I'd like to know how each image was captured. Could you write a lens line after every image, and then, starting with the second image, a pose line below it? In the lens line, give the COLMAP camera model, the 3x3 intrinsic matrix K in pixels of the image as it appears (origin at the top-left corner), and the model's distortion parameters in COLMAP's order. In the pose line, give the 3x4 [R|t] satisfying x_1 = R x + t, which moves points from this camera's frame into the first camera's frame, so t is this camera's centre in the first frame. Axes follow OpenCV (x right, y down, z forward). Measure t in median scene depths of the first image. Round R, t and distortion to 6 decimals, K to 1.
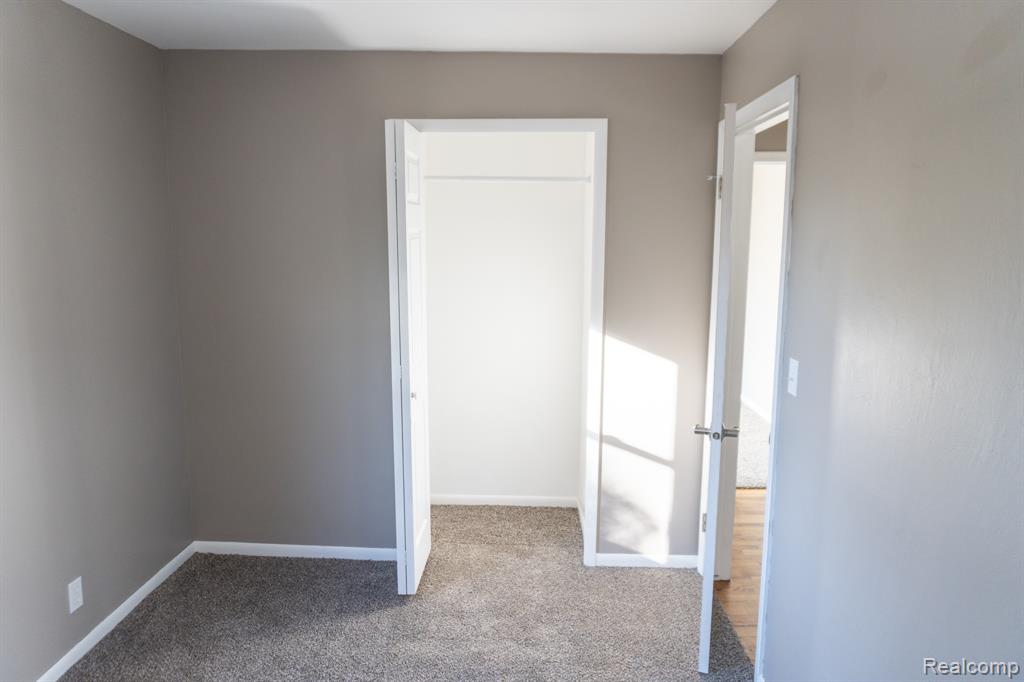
lens RADIAL K [[685.7, 0, 511.6], [0, 685.7, 342.0], [0, 0, 1]] dist [-0.010388, -0.010040]
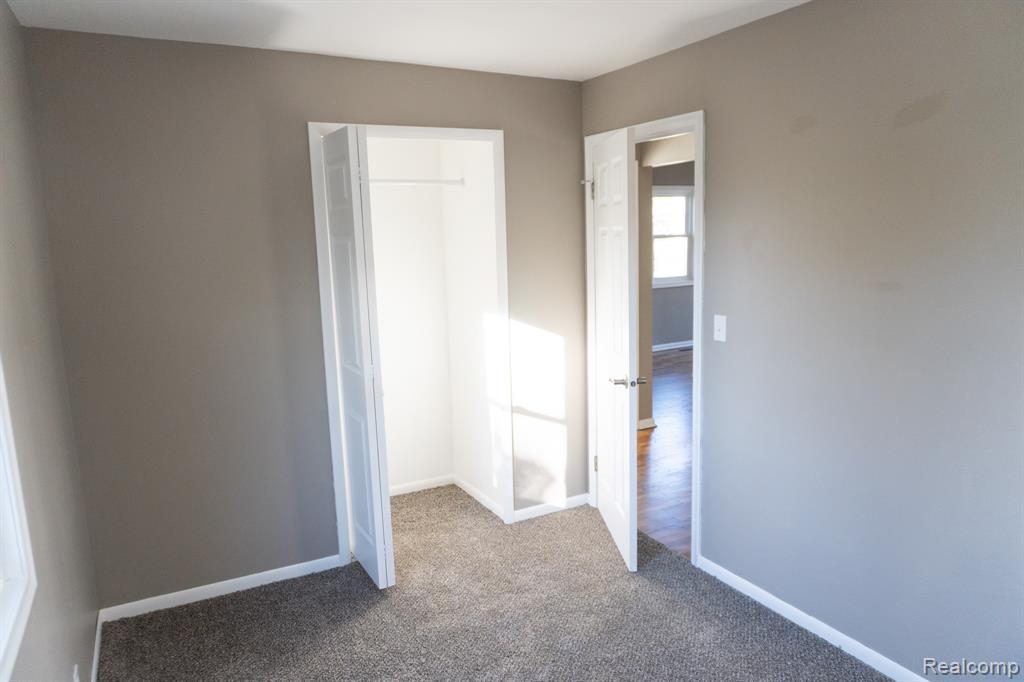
lens RADIAL K [[685.7, 0, 517.3], [0, 685.7, 341.3], [0, 0, 1]] dist [-0.010388, -0.010040]
pose [[0.859028, -0.113470, 0.499194, -0.433857], [0.111650, 0.993179, 0.033625, -0.010010], [-0.499605, 0.026851, 0.865837, 0.003792]]
